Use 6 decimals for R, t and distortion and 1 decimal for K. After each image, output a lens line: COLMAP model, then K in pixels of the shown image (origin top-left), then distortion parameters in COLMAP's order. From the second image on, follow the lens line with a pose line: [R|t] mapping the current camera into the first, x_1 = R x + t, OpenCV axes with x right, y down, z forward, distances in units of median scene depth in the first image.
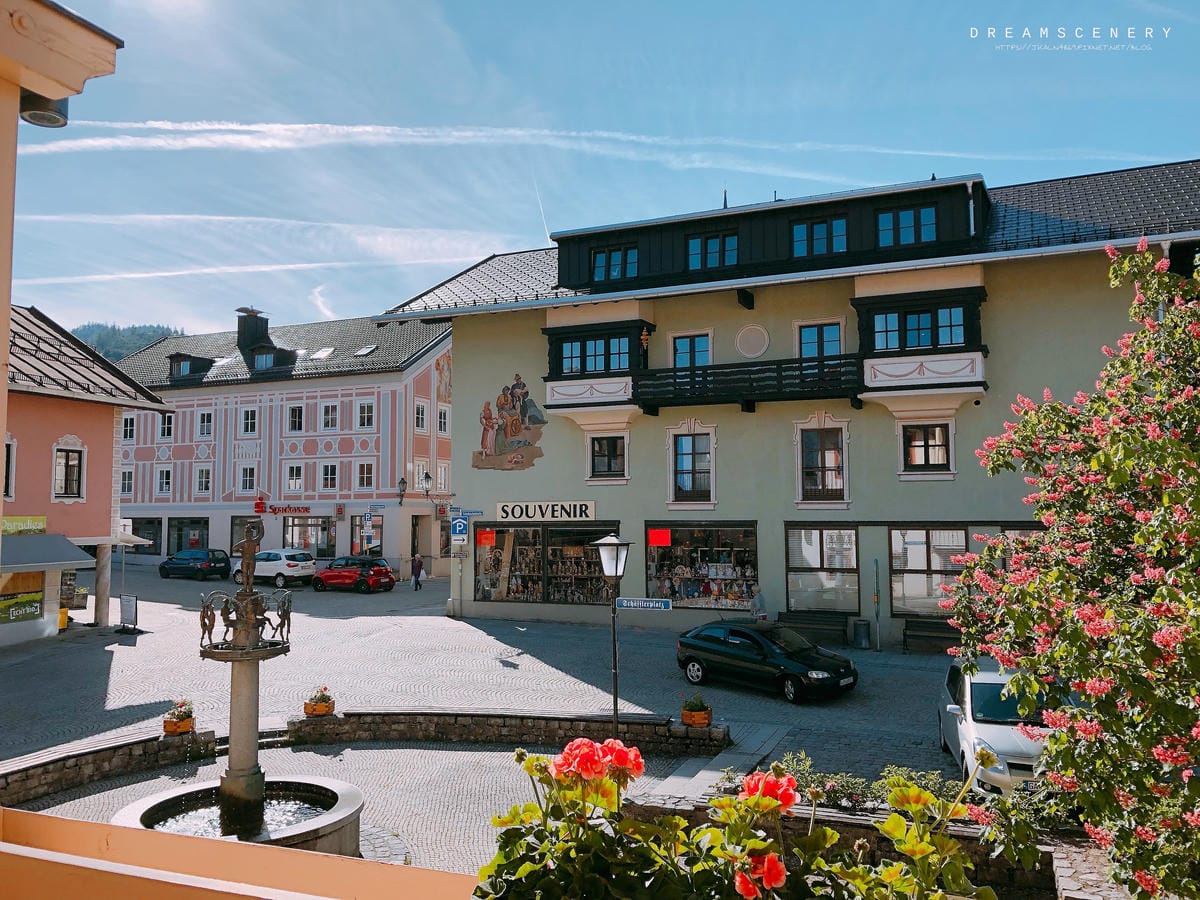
lens RADIAL K [[983.0, 0, 602.1], [0, 983.0, 437.3], [0, 0, 1]] dist [0.063288, -0.067584]
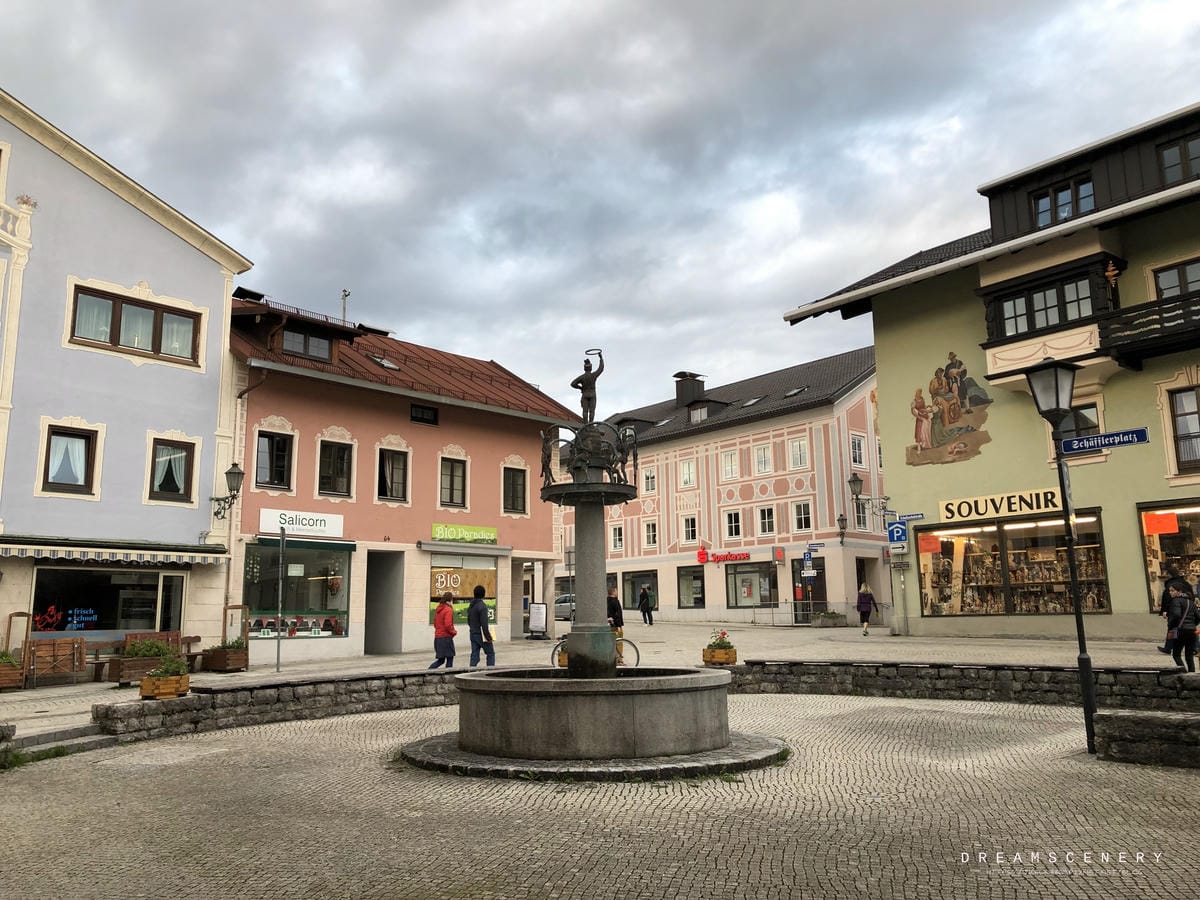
lens RADIAL K [[980.7, 0, 591.0], [0, 980.7, 452.4], [0, 0, 1]] dist [0.035801, -0.036518]
pose [[0.888560, -0.091812, -0.449480, 0.014355], [0.045242, 0.992530, -0.113300, 0.108721], [0.456525, 0.080338, 0.886076, 0.089908]]
